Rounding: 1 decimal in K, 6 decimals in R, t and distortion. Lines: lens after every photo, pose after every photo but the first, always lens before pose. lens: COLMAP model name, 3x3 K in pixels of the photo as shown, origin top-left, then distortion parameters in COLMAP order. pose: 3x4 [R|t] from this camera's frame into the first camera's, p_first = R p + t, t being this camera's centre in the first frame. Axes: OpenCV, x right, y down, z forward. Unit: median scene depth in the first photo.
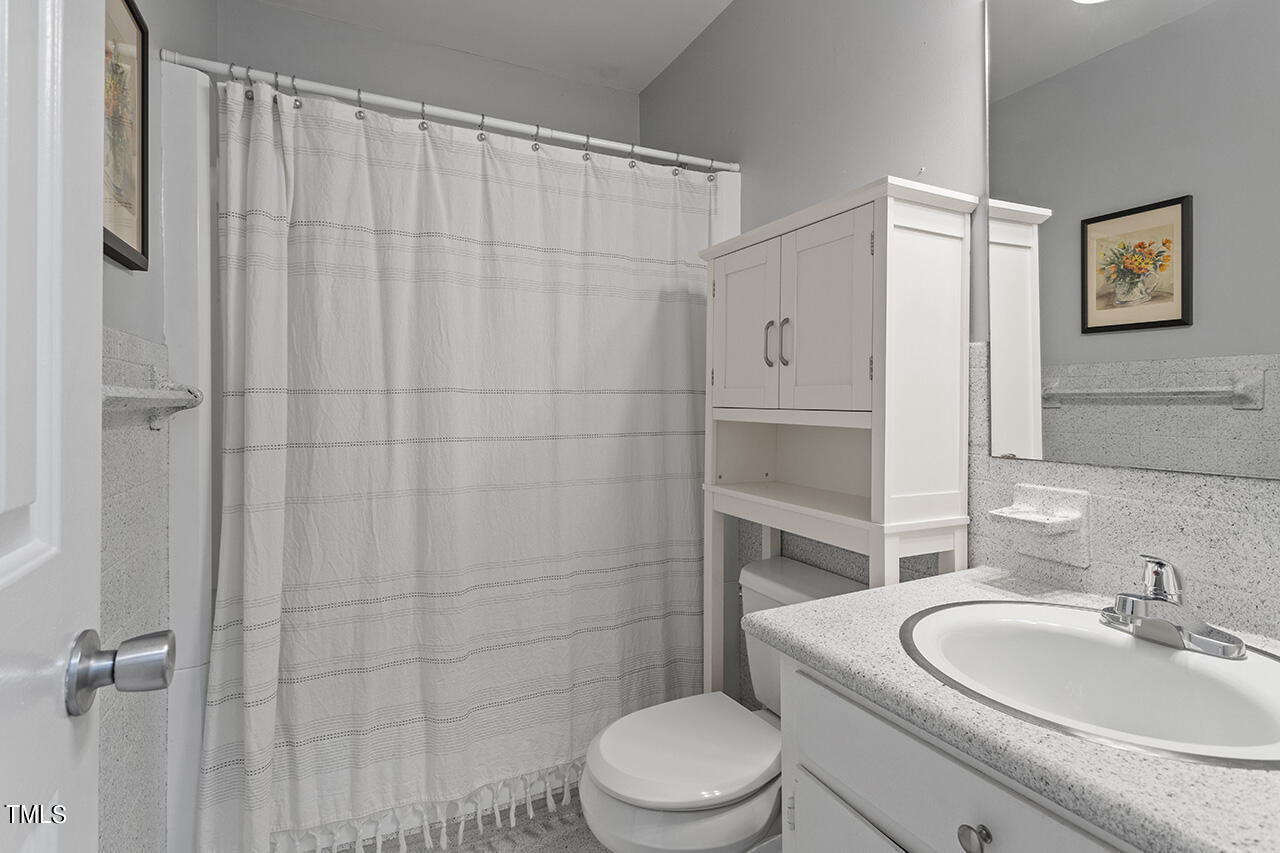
lens RADIAL K [[615.0, 0, 651.5], [0, 615.0, 382.0], [0, 0, 1]] dist [-0.002271, 0.000048]
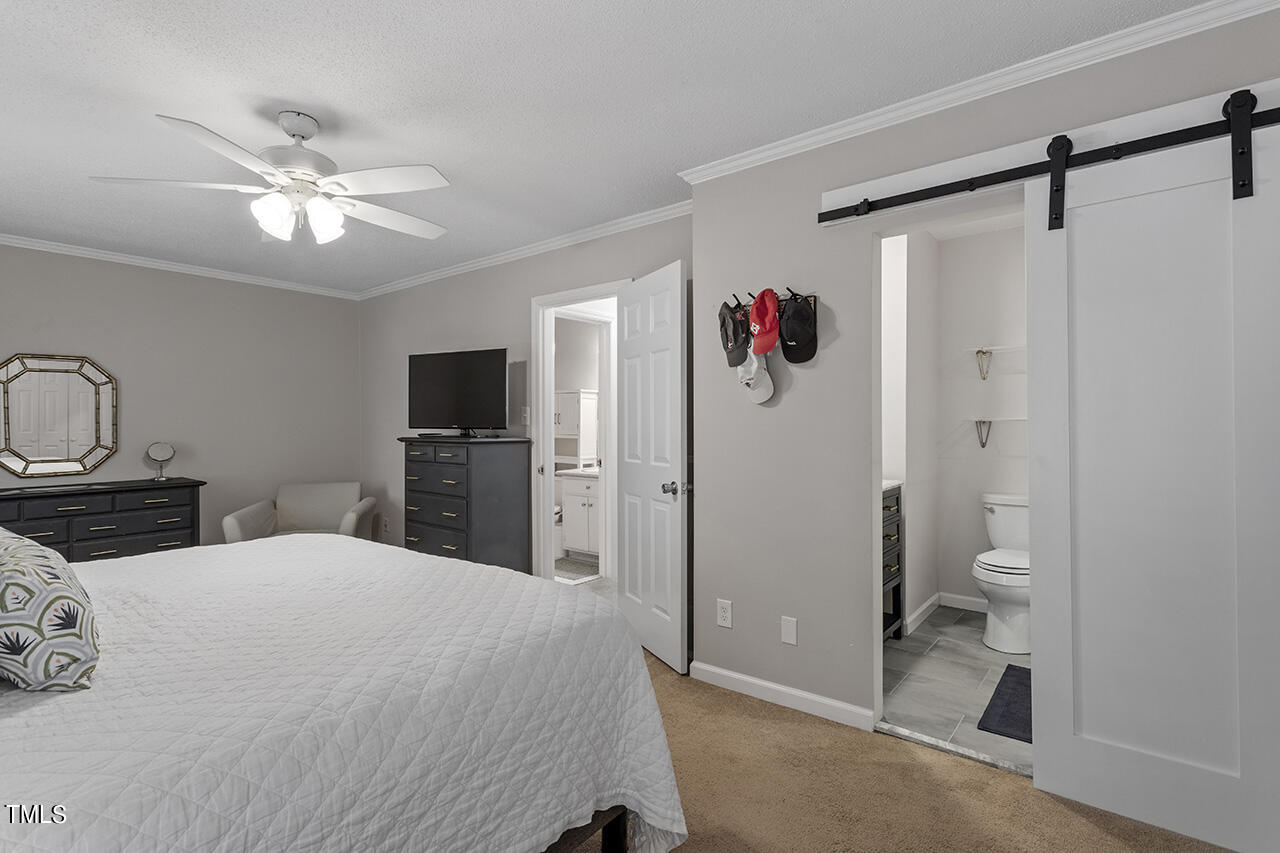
lens RADIAL K [[615.0, 0, 642.7], [0, 615.0, 424.2], [0, 0, 1]] dist [-0.002271, 0.000048]
pose [[0.909699, -0.004894, 0.415239, -1.238185], [0.004474, 0.999988, 0.001983, -0.048443], [-0.415244, 0.000053, 0.909710, -3.773615]]
